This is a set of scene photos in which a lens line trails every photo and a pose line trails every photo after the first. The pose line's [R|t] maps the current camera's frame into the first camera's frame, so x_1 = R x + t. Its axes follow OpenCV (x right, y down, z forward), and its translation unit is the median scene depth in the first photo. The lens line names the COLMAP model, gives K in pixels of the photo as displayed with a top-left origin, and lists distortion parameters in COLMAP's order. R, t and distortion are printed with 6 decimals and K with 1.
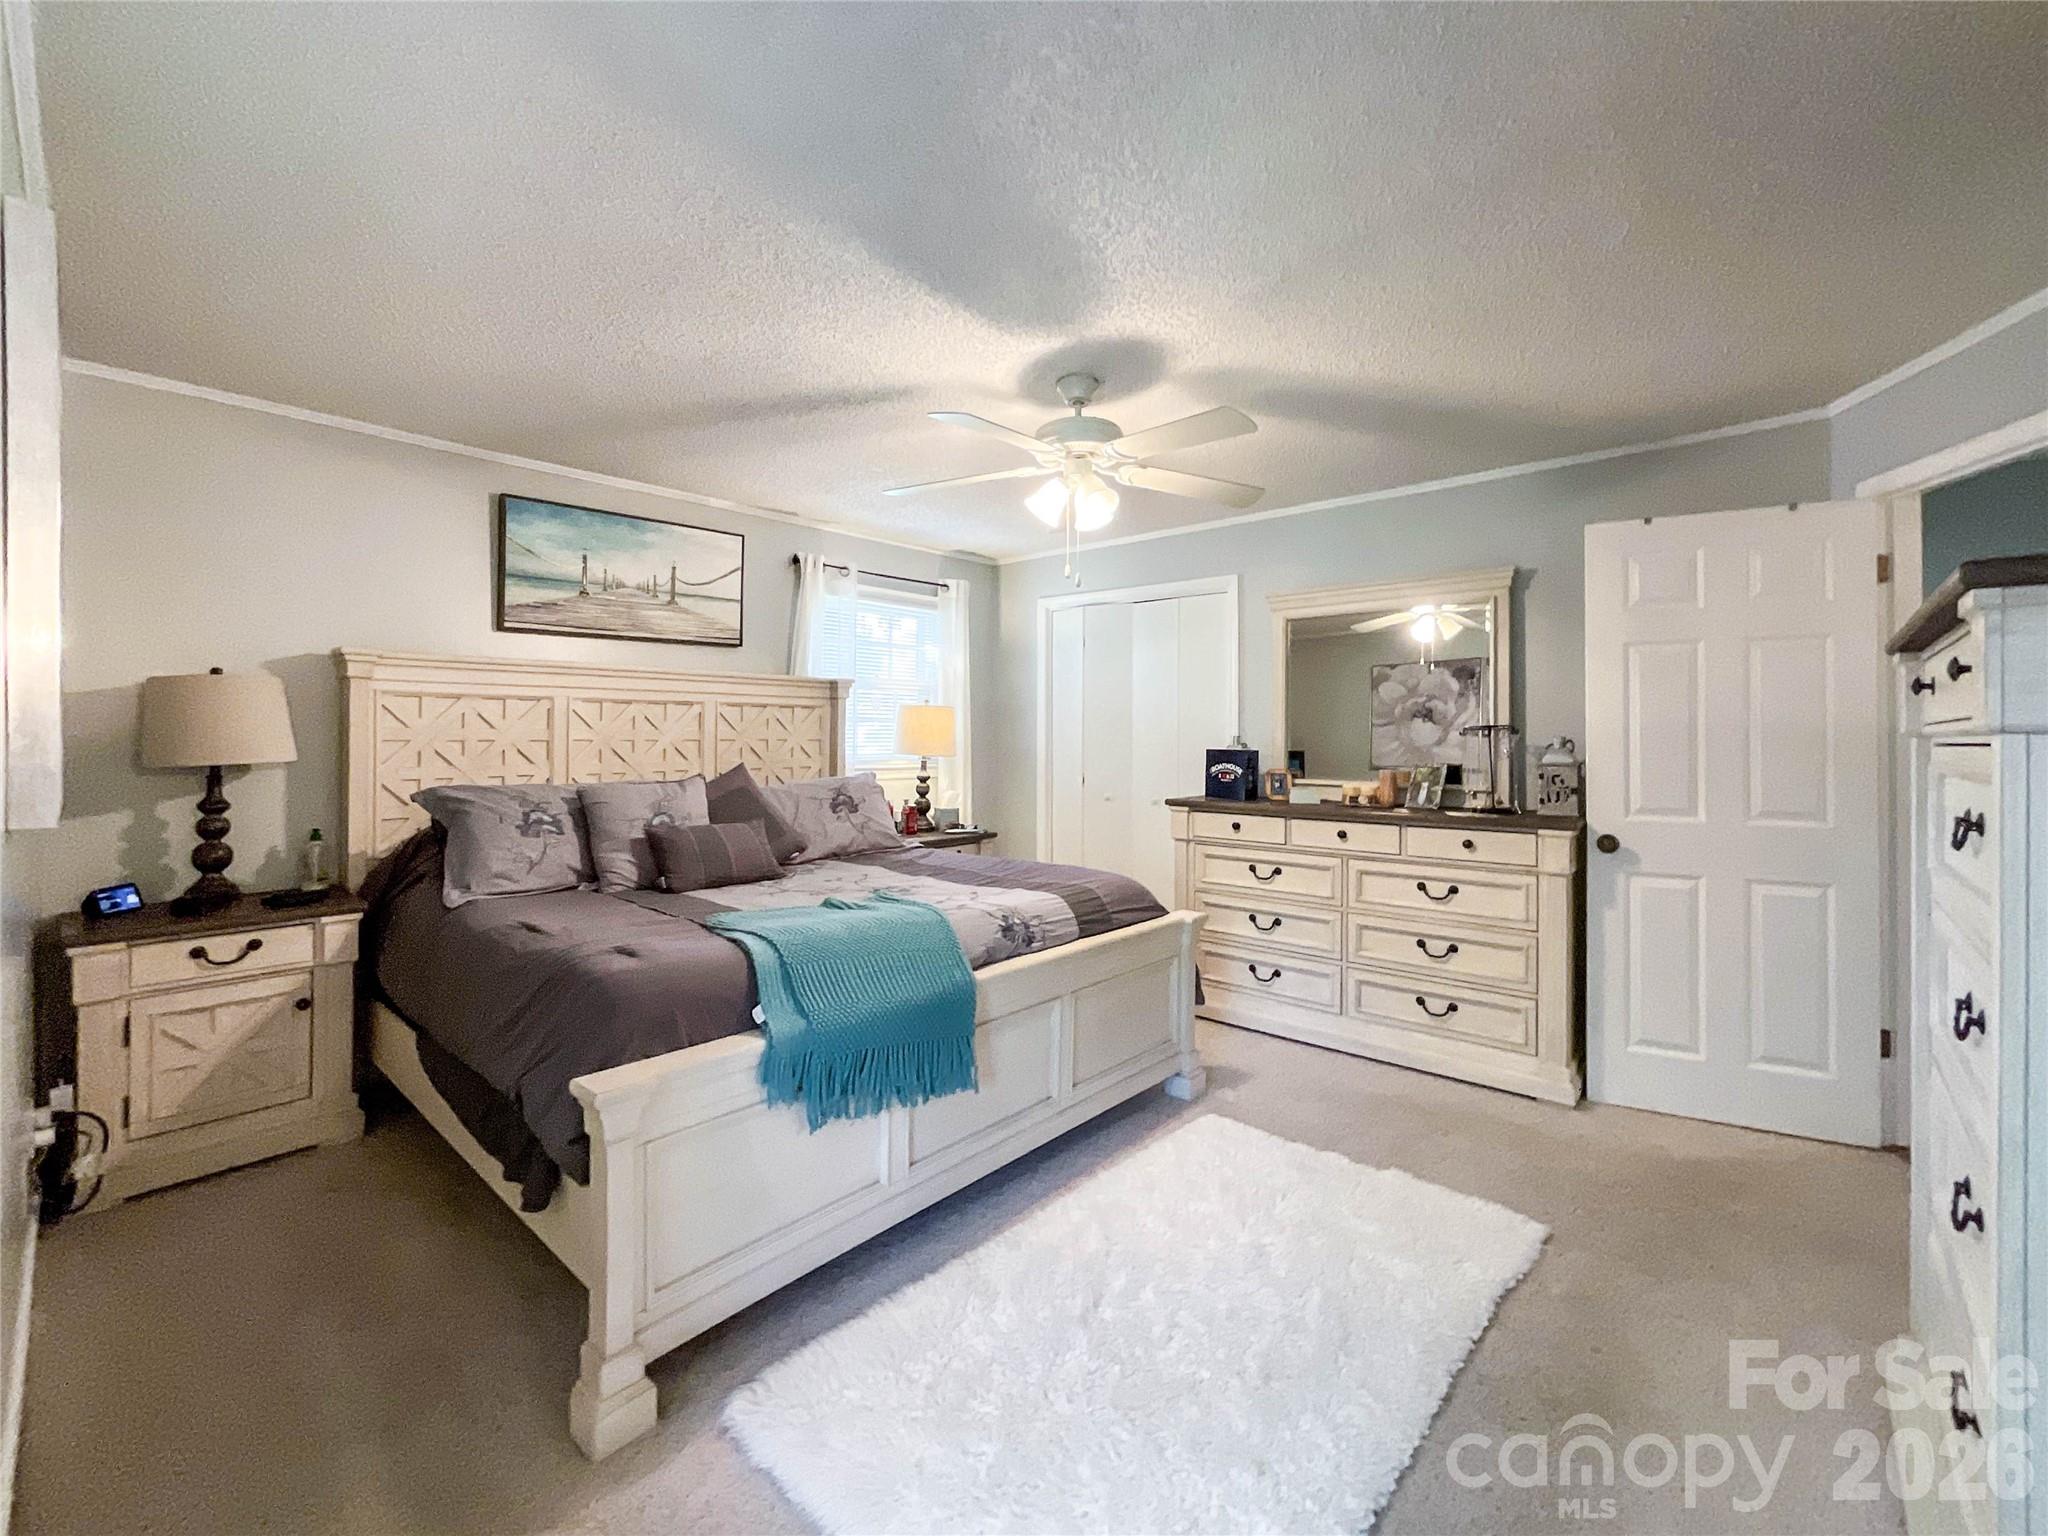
lens RADIAL K [[876.4, 0, 1028.5], [0, 876.4, 760.7], [0, 0, 1]] dist [-0.020110, 0.010076]
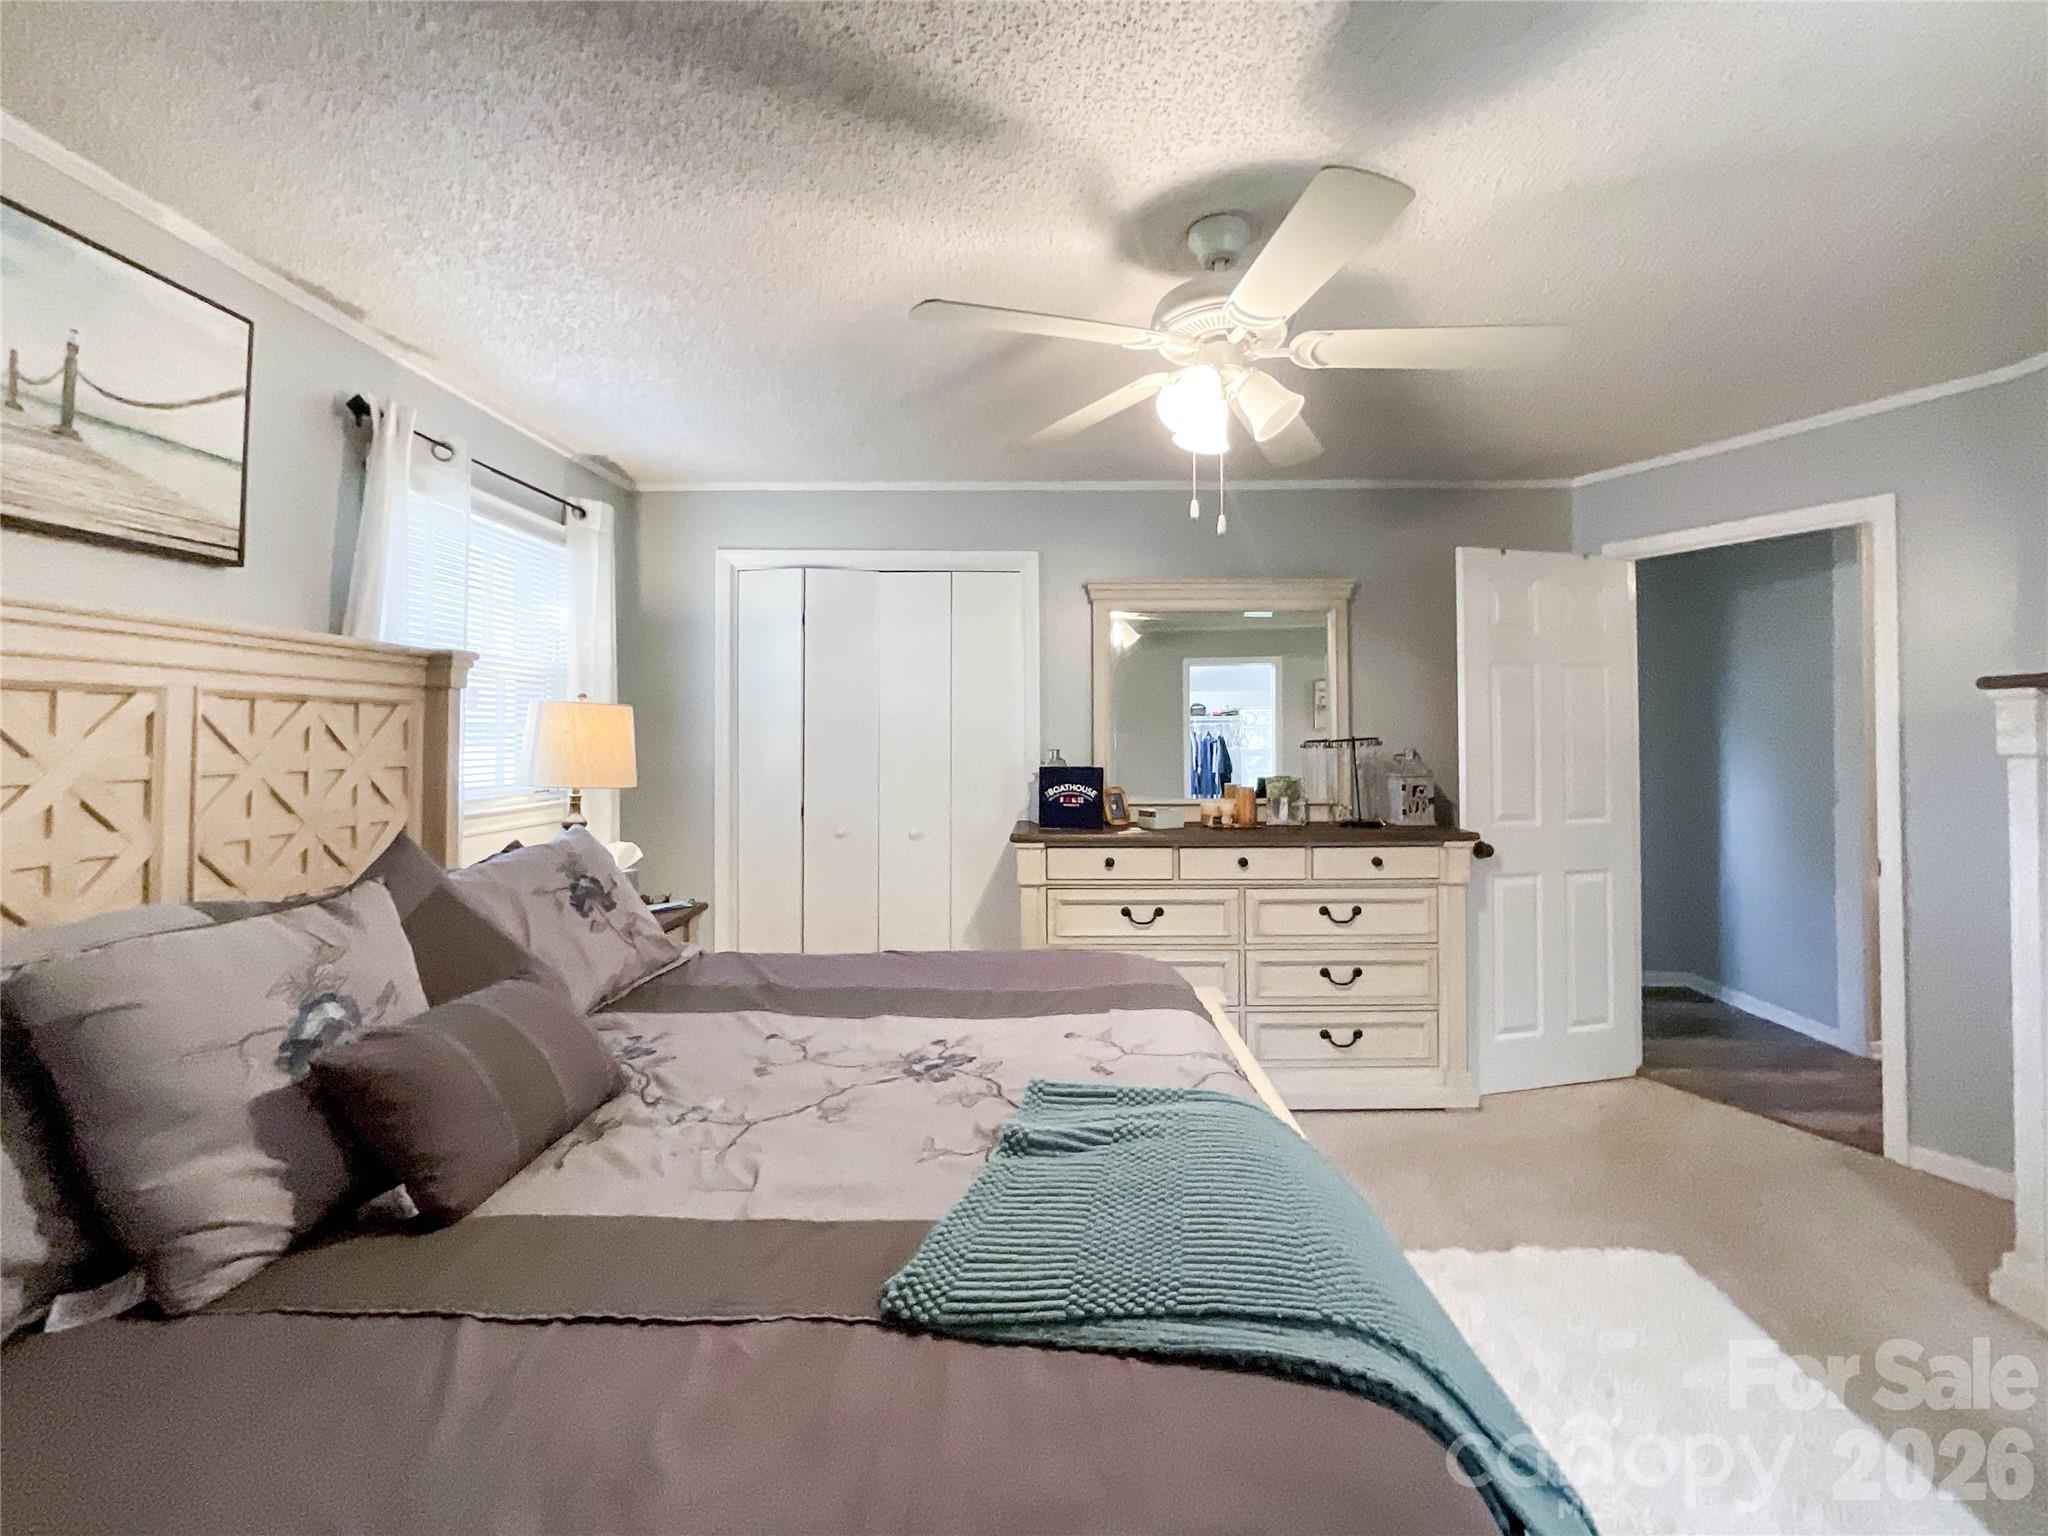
lens RADIAL K [[889.1, 0, 1028.7], [0, 889.1, 741.0], [0, 0, 1]] dist [-0.020150, 0.009130]
pose [[0.747451, -0.009042, 0.664256, -0.386079], [0.022675, 0.999672, -0.011907, -0.031074], [-0.663930, 0.023962, 0.747411, 0.465785]]
